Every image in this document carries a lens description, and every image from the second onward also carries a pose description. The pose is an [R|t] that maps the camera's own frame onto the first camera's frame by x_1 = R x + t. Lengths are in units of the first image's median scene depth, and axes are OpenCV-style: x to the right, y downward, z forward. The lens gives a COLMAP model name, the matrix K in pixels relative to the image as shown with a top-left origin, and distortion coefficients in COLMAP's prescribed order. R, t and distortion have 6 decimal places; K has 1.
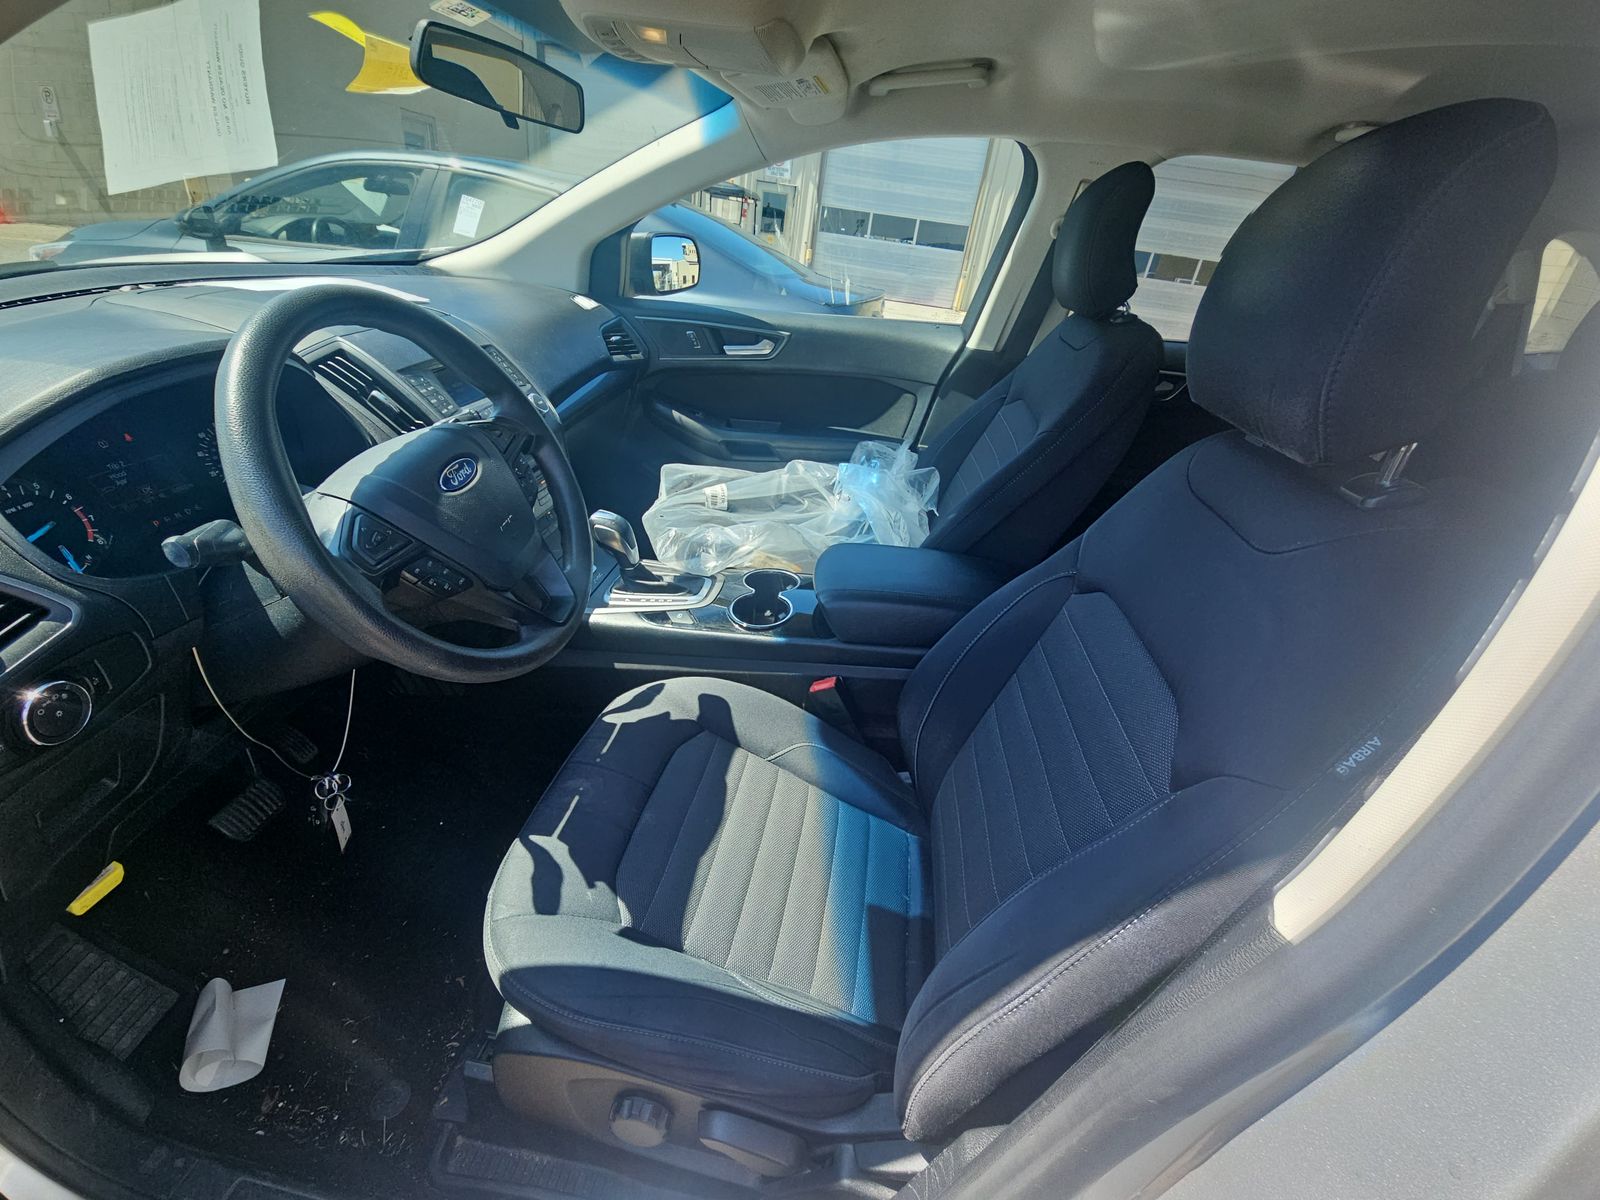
lens RADIAL K [[663.0, 0, 797.4], [0, 663.0, 608.3], [0, 0, 1]] dist [0.013303, -0.010391]
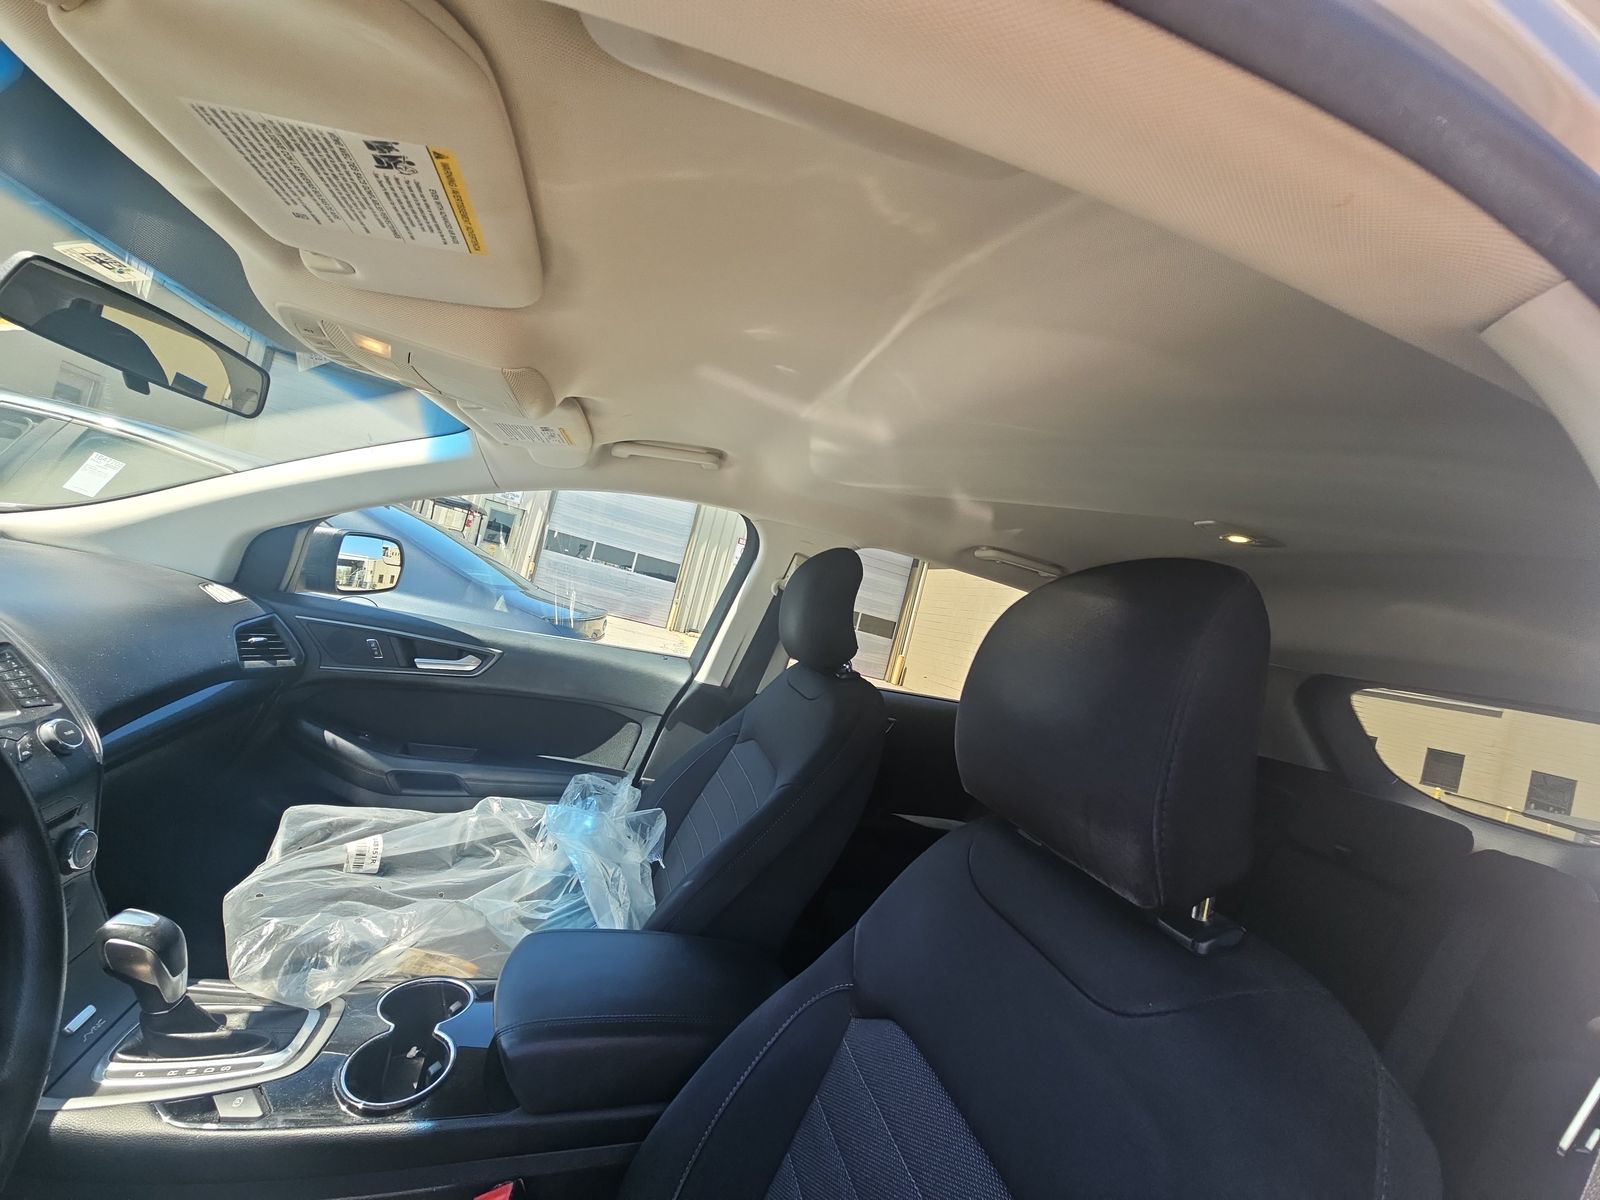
lens RADIAL K [[663.0, 0, 791.3], [0, 663.0, 604.0], [0, 0, 1]] dist [0.013303, -0.010391]
pose [[0.916301, 0.118630, 0.382518, -0.005185], [0.062375, 0.901195, -0.428901, -0.078785], [-0.395604, 0.416862, 0.818366, 0.111309]]
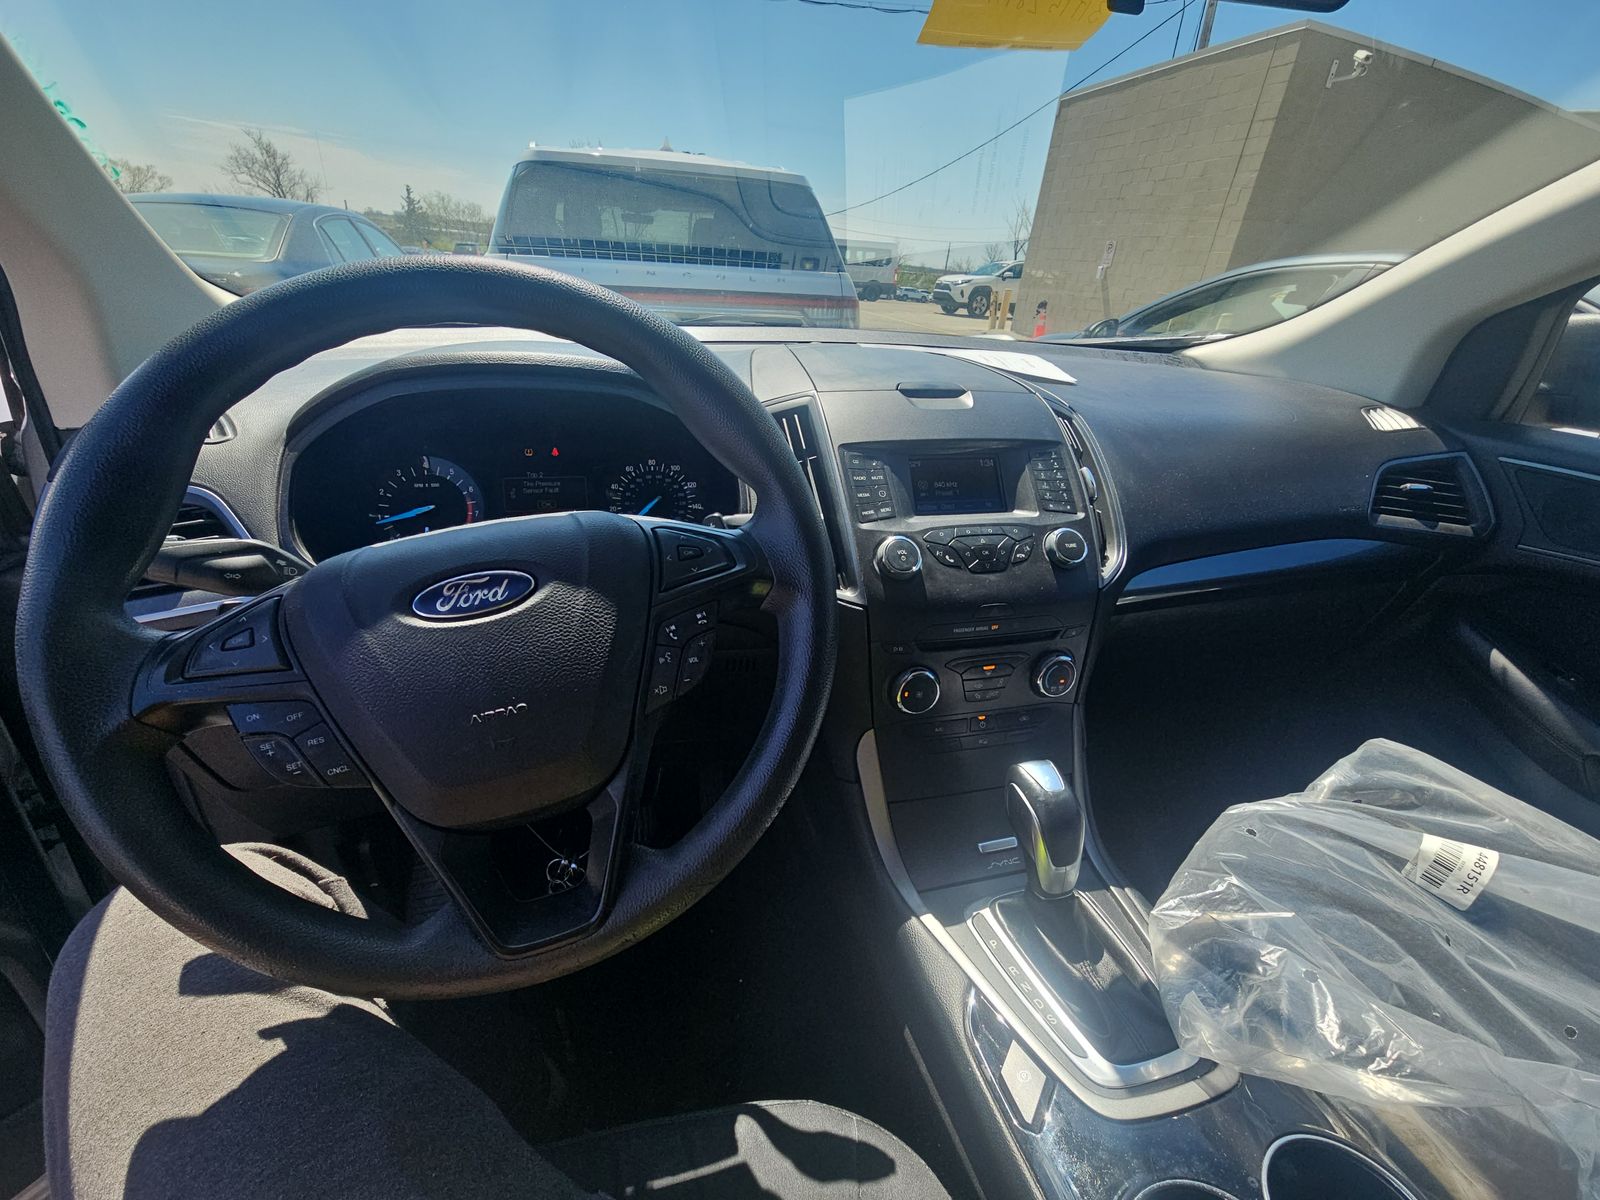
lens RADIAL K [[663.0, 0, 801.8], [0, 663.0, 608.1], [0, 0, 1]] dist [0.013303, -0.010391]
pose [[0.388443, 0.343278, -0.855145, 0.019397], [-0.480273, 0.867425, 0.130047, -0.177295], [0.786416, 0.360187, 0.501812, 0.436107]]
